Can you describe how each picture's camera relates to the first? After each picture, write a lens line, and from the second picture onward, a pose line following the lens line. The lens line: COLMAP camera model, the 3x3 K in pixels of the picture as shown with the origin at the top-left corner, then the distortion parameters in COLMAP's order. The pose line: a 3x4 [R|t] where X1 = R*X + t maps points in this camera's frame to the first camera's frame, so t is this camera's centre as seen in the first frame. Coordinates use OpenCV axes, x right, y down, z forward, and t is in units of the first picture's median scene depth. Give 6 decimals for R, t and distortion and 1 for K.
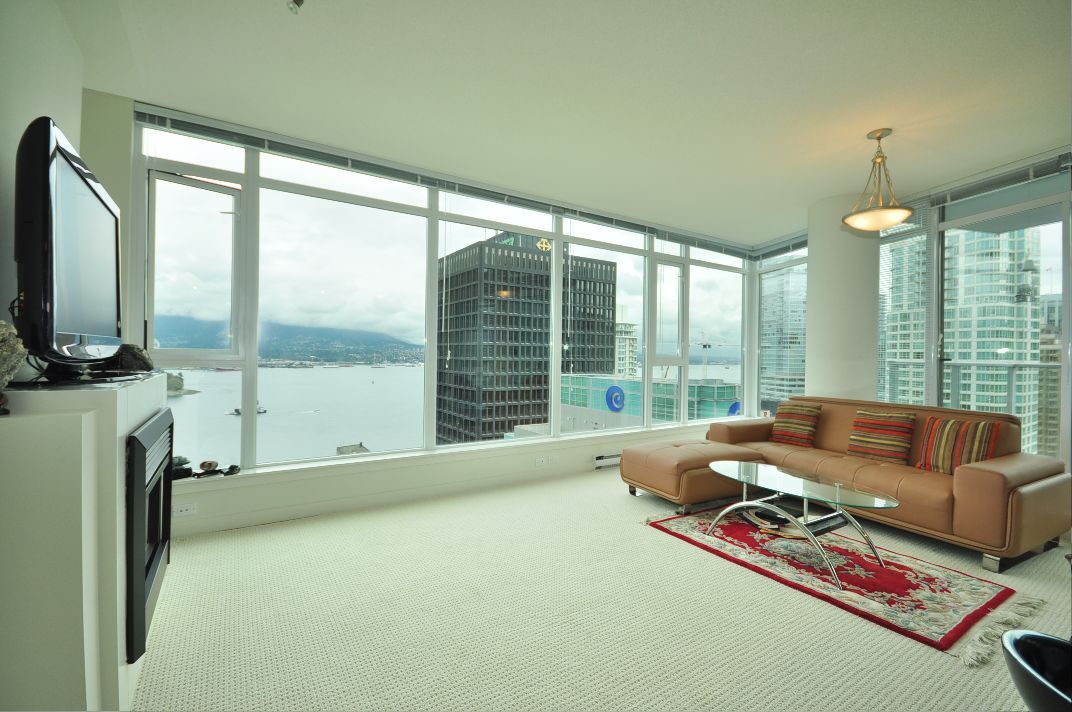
lens RADIAL K [[478.0, 0, 533.4], [0, 478.0, 357.5], [0, 0, 1]] dist [0.001675, -0.000437]
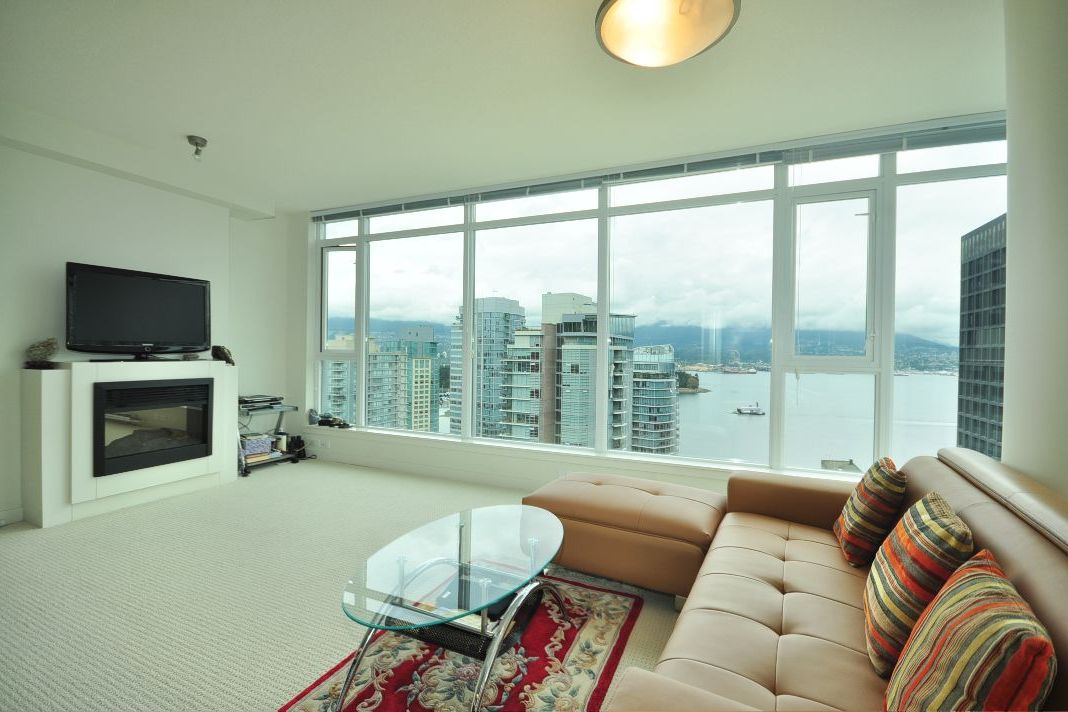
lens RADIAL K [[476.2, 0, 542.8], [0, 476.2, 356.1], [0, 0, 1]] dist [0.001675, -0.000437]
pose [[0.538521, 0.000520, -0.842612, 0.554664], [-0.011744, 0.999907, -0.006889, 0.004045], [0.842530, 0.013606, 0.538477, 0.373660]]
